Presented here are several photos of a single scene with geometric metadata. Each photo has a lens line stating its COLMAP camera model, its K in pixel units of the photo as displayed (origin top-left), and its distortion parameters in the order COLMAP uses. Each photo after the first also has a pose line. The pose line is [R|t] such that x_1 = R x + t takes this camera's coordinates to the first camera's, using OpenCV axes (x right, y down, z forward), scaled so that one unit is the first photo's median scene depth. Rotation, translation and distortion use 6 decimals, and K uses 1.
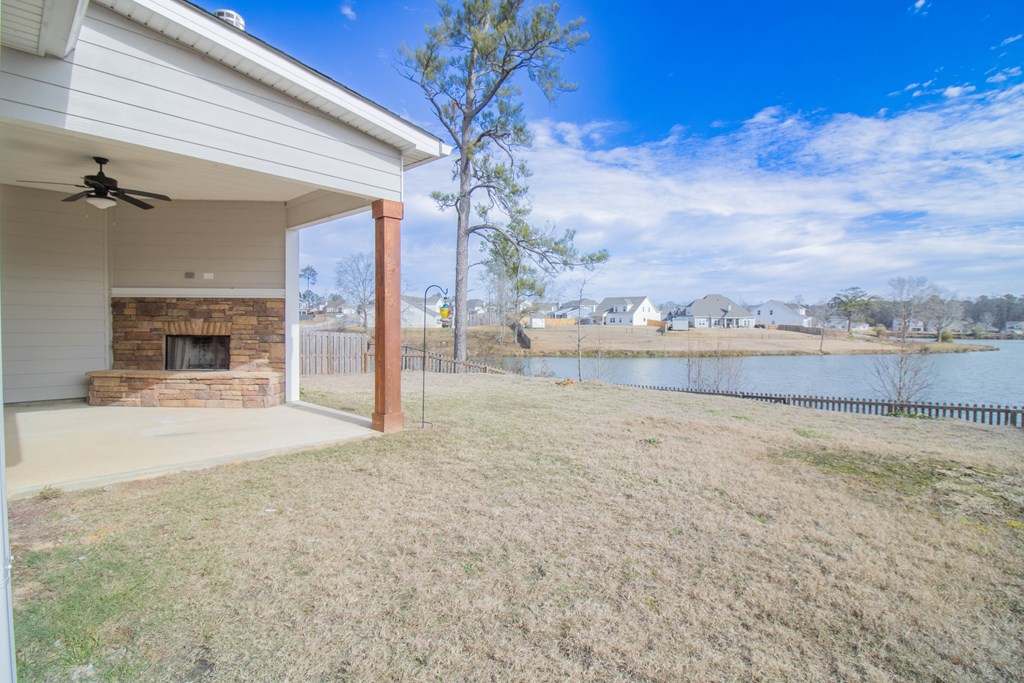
lens RADIAL K [[492.4, 0, 543.6], [0, 492.4, 336.1], [0, 0, 1]] dist [0.013352, -0.015646]
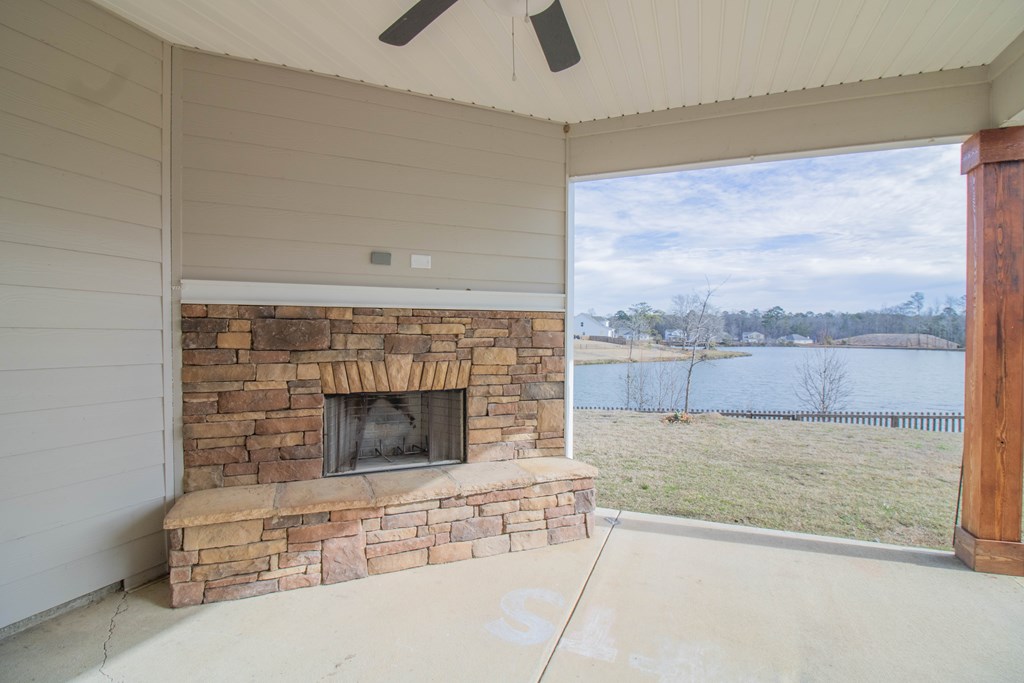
lens RADIAL K [[492.4, 0, 508.9], [0, 492.4, 339.5], [0, 0, 1]] dist [0.013352, -0.015646]
pose [[0.932430, -0.008272, 0.361257, -0.771330], [0.009329, 0.999956, -0.001181, -0.048037], [-0.361231, 0.004472, 0.932466, 0.544828]]
